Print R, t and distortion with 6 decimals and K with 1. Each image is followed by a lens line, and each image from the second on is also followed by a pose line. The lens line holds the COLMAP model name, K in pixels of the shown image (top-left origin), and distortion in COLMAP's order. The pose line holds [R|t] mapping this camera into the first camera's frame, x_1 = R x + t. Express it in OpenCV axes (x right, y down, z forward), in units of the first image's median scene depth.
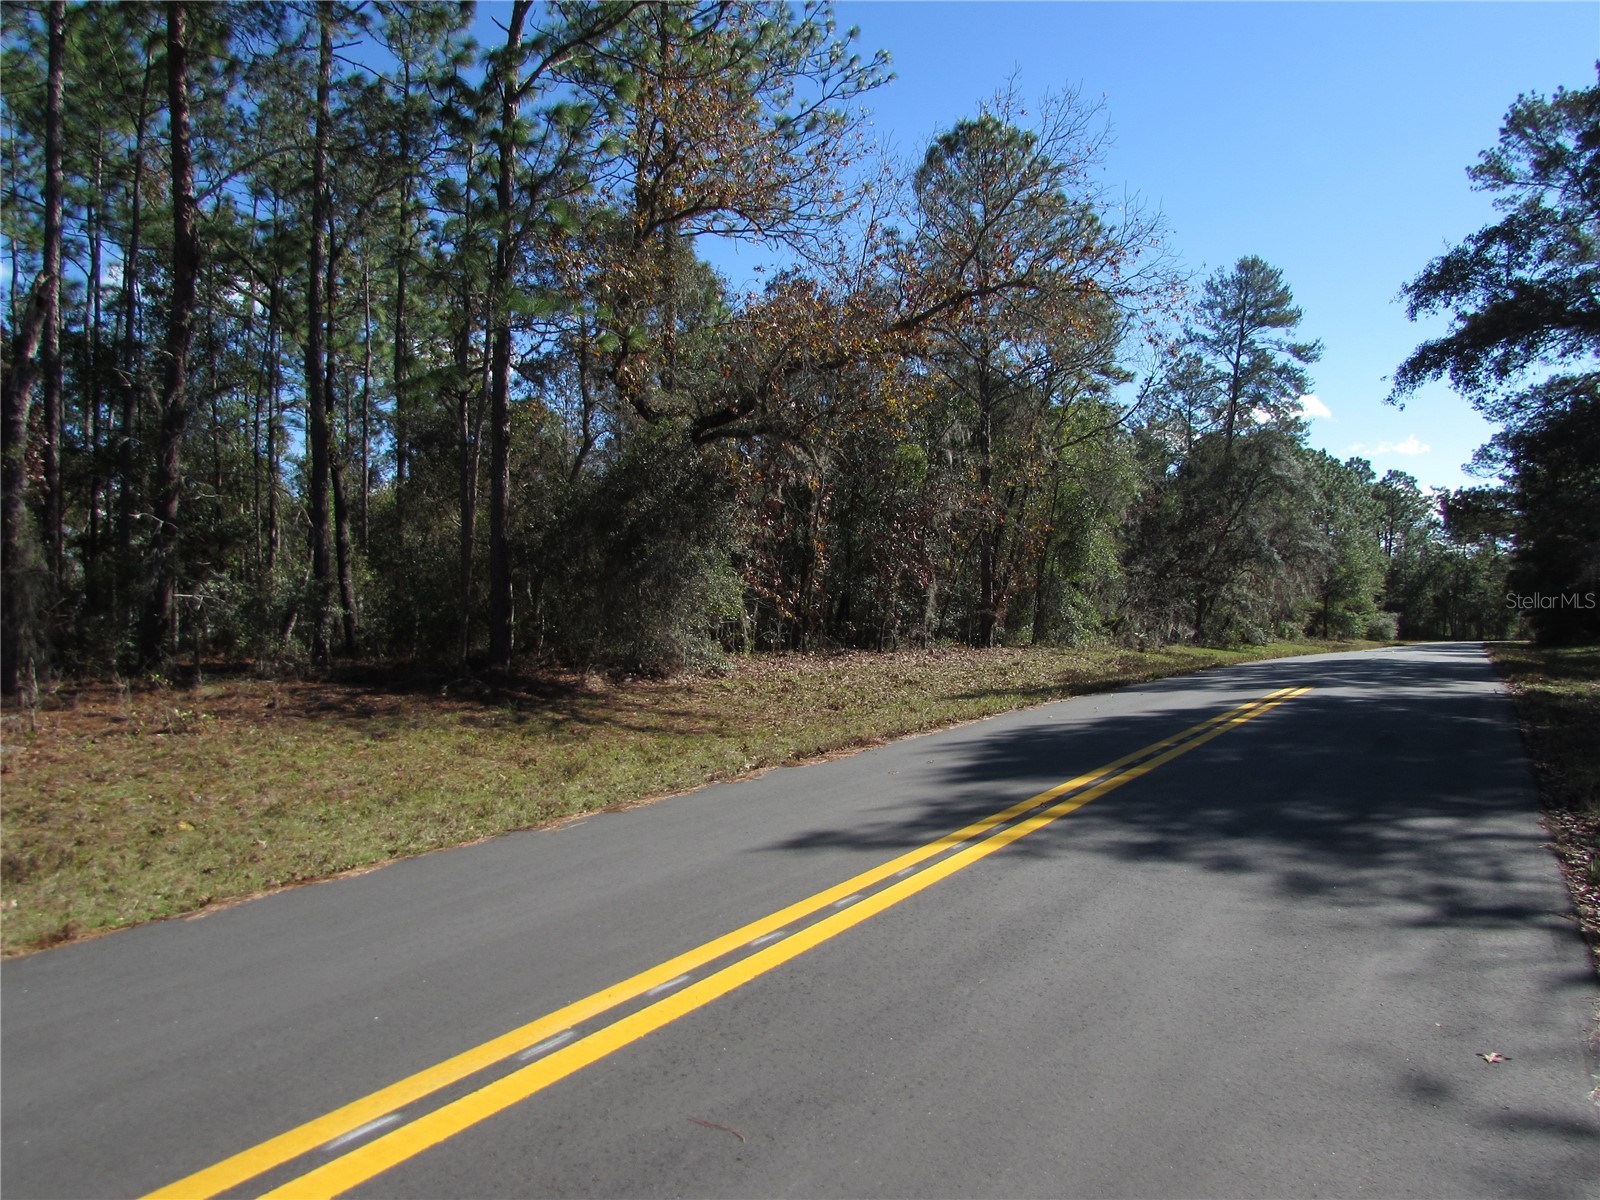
lens RADIAL K [[1106.0, 0, 800.0], [0, 1106.0, 600.0], [0, 0, 1]] dist [-0.010037, -0.001516]
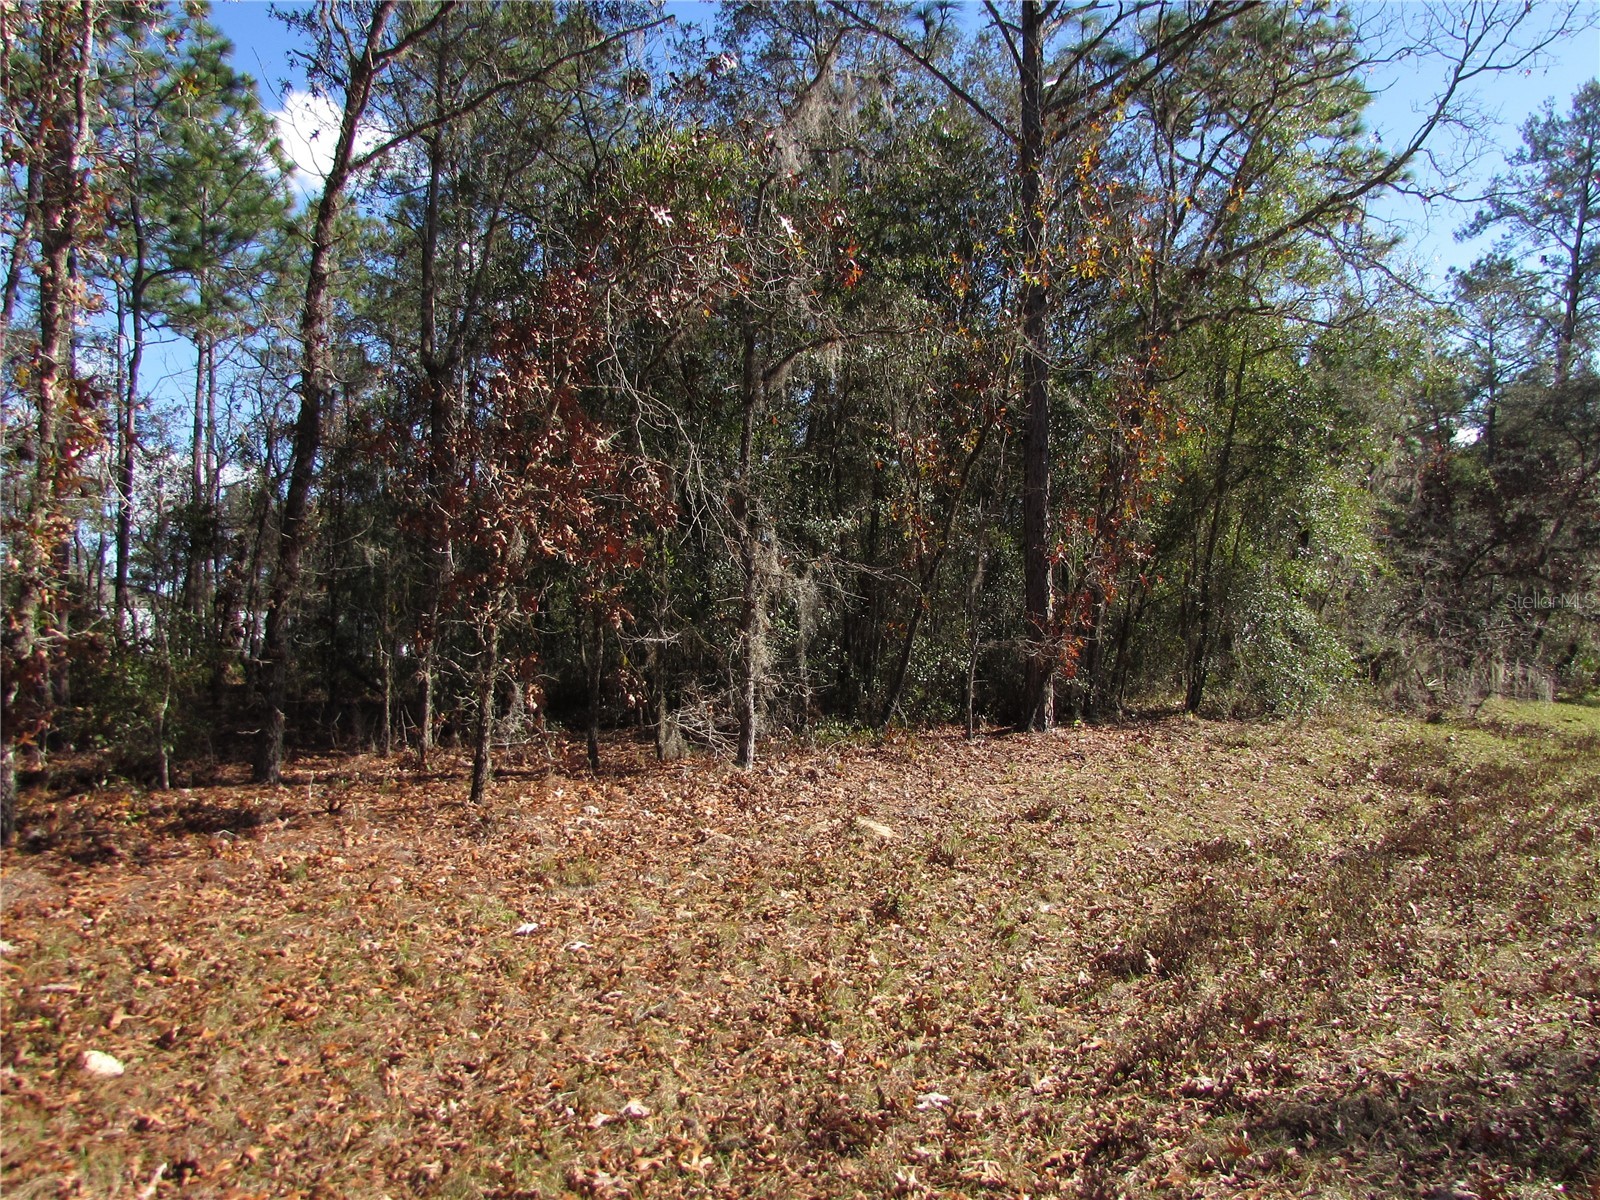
lens RADIAL K [[1106.0, 0, 800.0], [0, 1106.0, 600.0], [0, 0, 1]] dist [-0.010037, -0.001516]
pose [[0.980239, 0.003782, -0.197780, 0.102118], [-0.004829, 0.999977, -0.004813, -0.002937], [0.197758, 0.005673, 0.980235, 0.367535]]
